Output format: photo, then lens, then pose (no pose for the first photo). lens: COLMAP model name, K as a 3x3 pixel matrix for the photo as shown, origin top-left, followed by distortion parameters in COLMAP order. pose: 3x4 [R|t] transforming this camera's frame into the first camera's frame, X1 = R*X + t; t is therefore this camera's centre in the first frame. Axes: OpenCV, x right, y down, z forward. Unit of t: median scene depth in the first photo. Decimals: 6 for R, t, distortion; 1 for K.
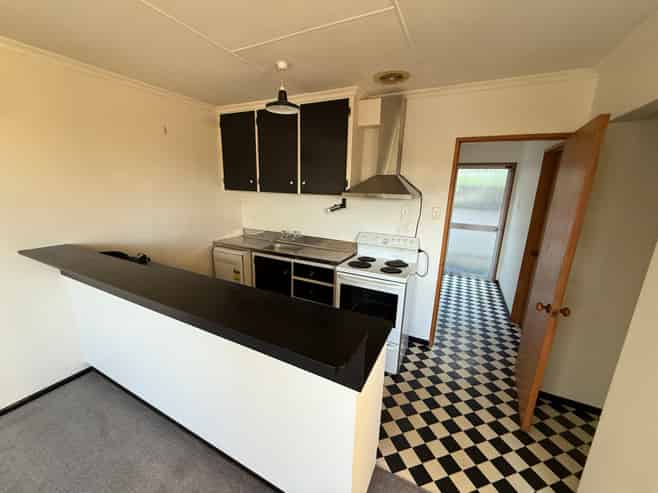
lens RADIAL K [[265.4, 0, 324.6], [0, 265.4, 247.1], [0, 0, 1]] dist [0.002517, 0.000226]
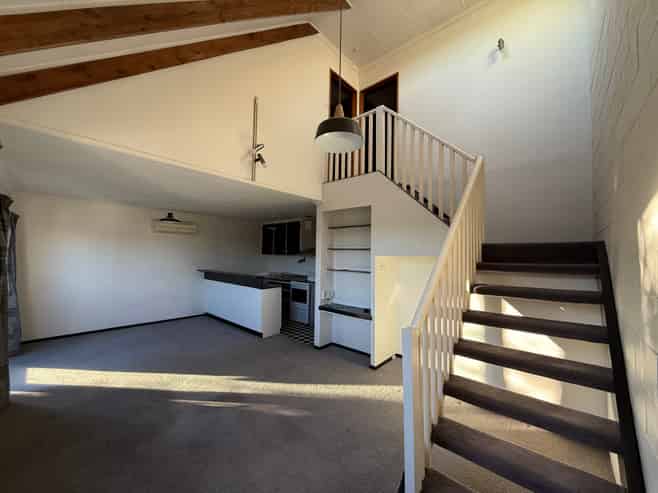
lens RADIAL K [[265.4, 0, 324.6], [0, 265.4, 247.1], [0, 0, 1]] dist [0.002517, 0.000226]
pose [[0.961569, -0.019690, -0.273855, 0.927482], [-0.052723, 0.965622, -0.254548, 0.332687], [0.269453, 0.259204, 0.927474, -1.209163]]
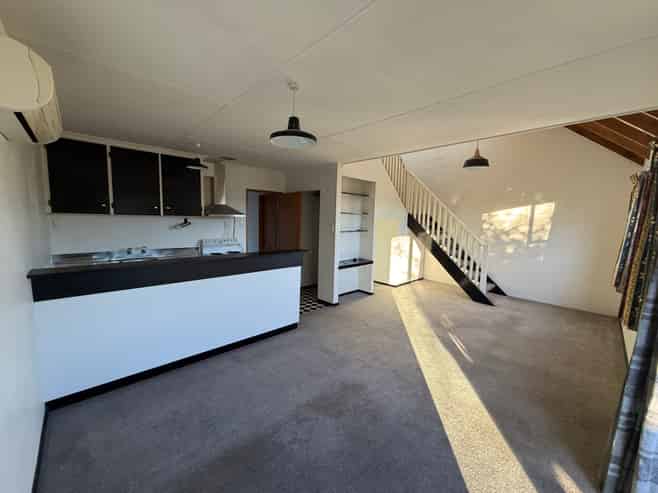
lens RADIAL K [[265.4, 0, 324.6], [0, 265.4, 247.1], [0, 0, 1]] dist [0.002517, 0.000226]
pose [[0.355662, -0.120013, 0.926877, -1.076902], [0.196516, 0.979154, 0.051374, 0.050253], [-0.913721, 0.163875, 0.371833, -0.236632]]
